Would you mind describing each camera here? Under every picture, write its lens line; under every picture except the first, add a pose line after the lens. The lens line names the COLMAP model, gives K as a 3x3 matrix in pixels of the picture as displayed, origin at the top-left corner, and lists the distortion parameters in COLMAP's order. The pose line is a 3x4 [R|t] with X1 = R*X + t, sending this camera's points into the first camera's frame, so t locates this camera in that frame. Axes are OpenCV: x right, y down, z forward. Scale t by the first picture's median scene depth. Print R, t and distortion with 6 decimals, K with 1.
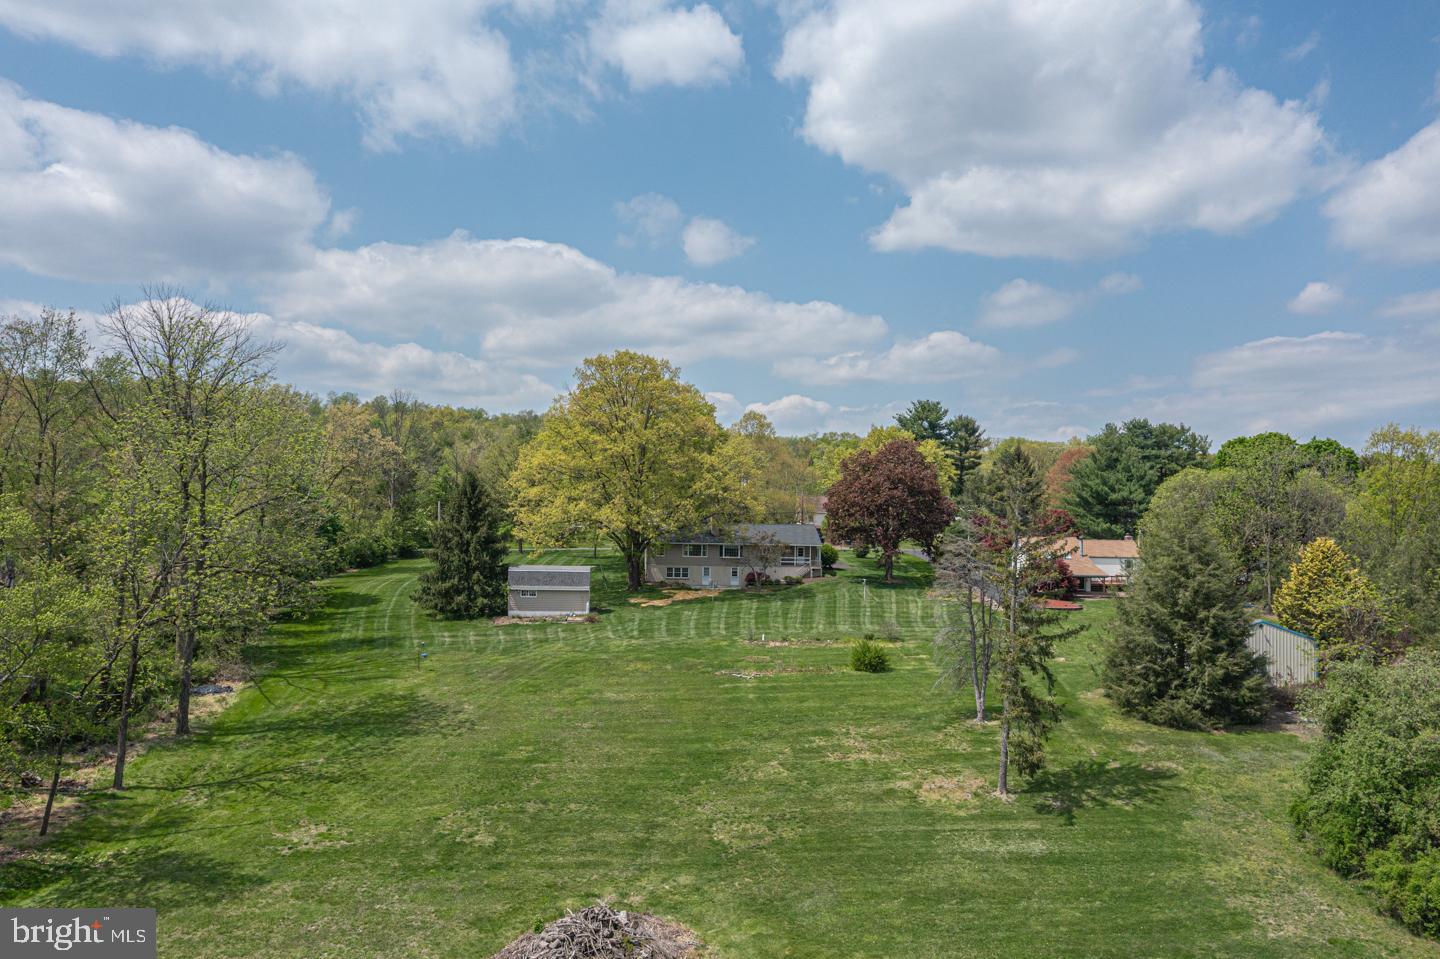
lens RADIAL K [[1126.8, 0, 720.0], [0, 1126.8, 479.5], [0, 0, 1]] dist [0.002702, -0.000658]
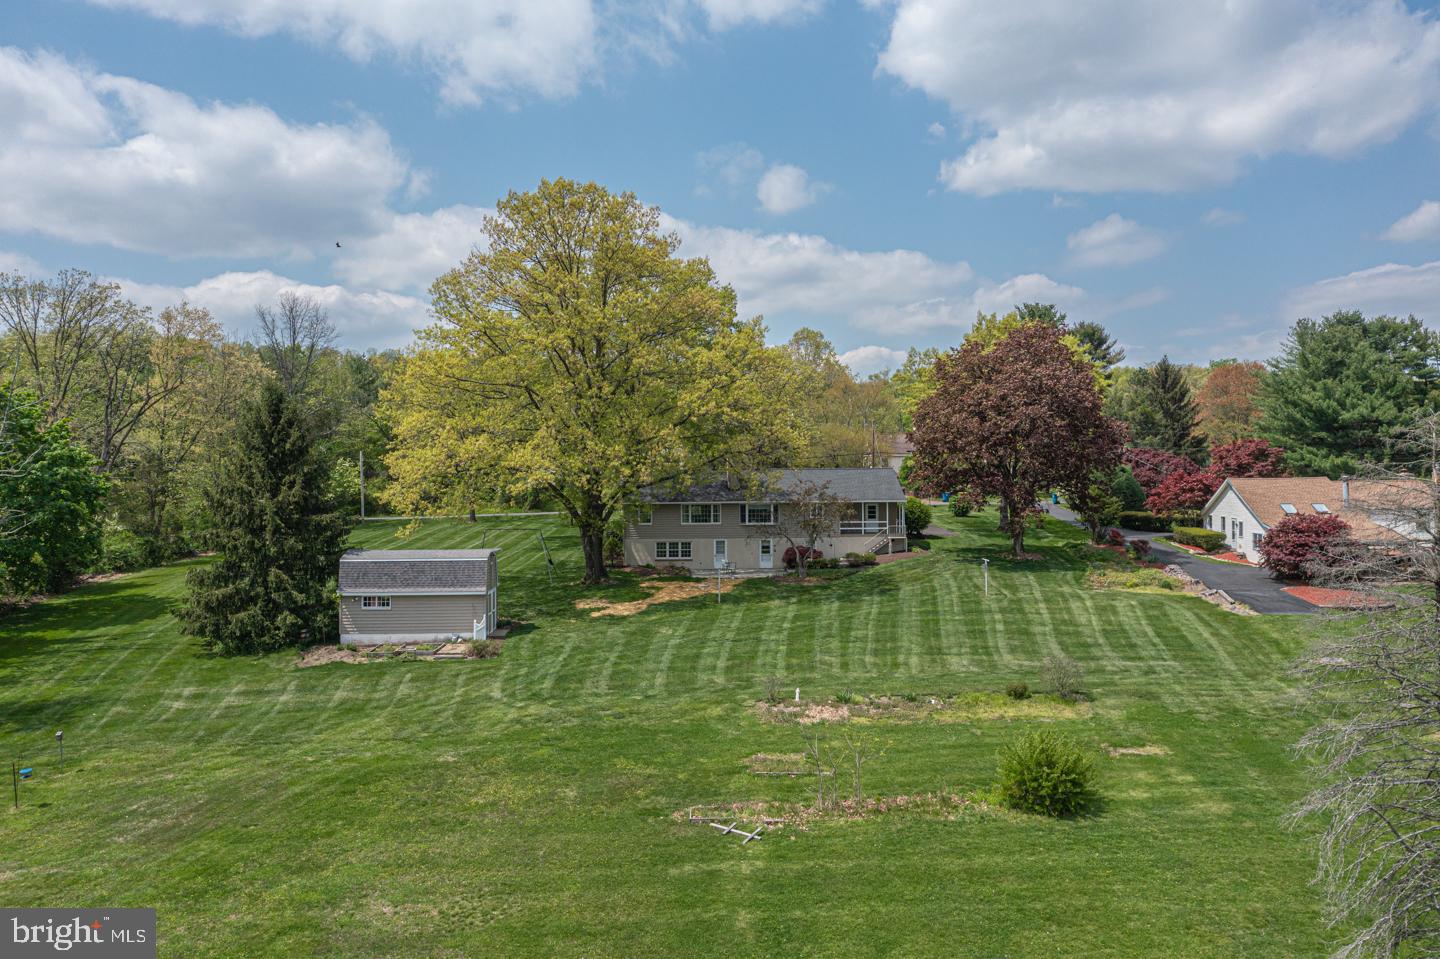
lens RADIAL K [[1126.8, 0, 720.0], [0, 1126.8, 479.5], [0, 0, 1]] dist [0.002702, -0.000658]
pose [[0.997692, -0.025113, -0.063089, 0.029541], [0.027595, 0.998866, 0.038793, 0.021215], [0.062043, -0.040444, 0.997254, 0.400969]]
